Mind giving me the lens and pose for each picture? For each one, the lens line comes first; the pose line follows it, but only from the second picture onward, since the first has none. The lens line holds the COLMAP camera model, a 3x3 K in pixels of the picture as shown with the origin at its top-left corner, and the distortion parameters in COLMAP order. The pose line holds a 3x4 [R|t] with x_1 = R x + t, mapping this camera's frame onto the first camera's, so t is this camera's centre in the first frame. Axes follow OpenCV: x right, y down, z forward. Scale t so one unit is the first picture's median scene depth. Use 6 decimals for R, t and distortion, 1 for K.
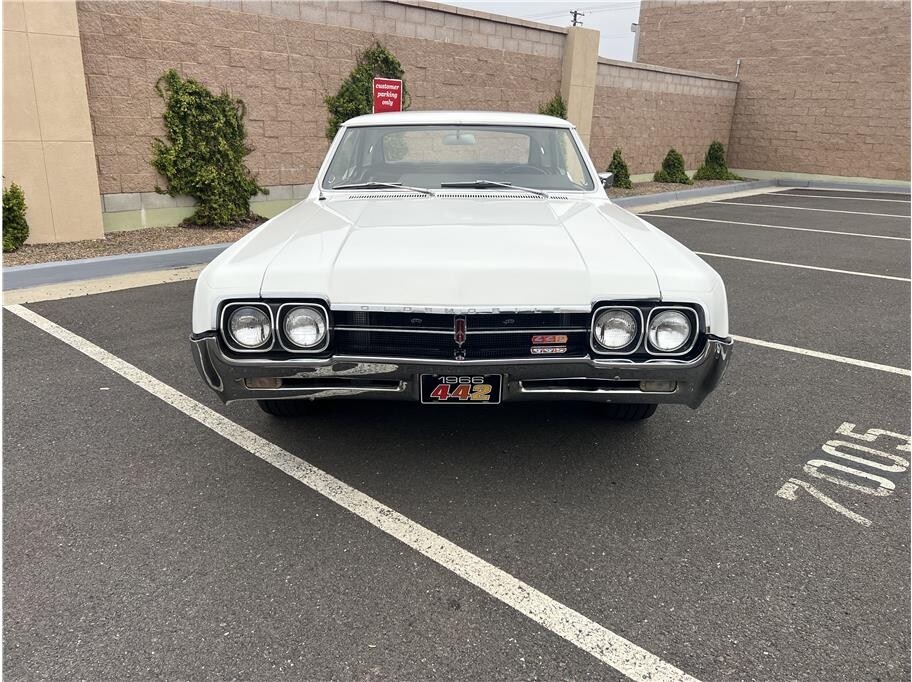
lens RADIAL K [[677.5, 0, 452.2], [0, 677.5, 340.0], [0, 0, 1]] dist [0.053265, -0.054626]
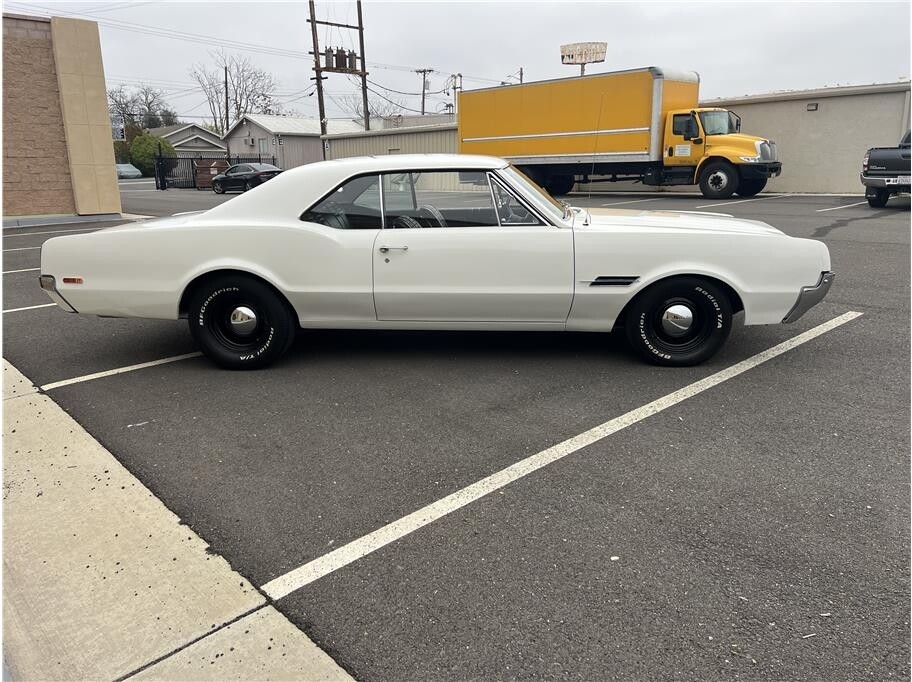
lens RADIAL K [[677.5, 0, 452.2], [0, 677.5, 340.0], [0, 0, 1]] dist [0.053265, -0.054626]
pose [[0.075849, -0.272621, 0.959127, -0.663576], [0.319579, 0.917802, 0.235602, -0.174625], [-0.944519, 0.288647, 0.156739, 0.501168]]
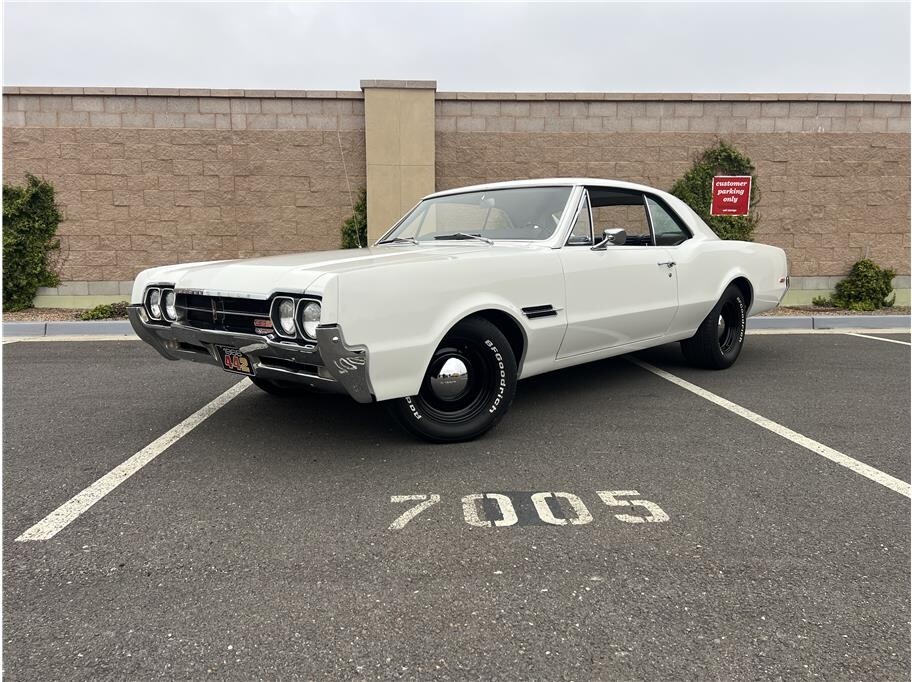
lens RADIAL K [[677.5, 0, 452.7], [0, 677.5, 347.2], [0, 0, 1]] dist [0.063772, -0.061272]
pose [[0.725325, 0.079885, -0.683756, 0.387157], [-0.192286, 0.977221, -0.089805, 0.027085], [0.661007, 0.196615, 0.724163, 0.094038]]
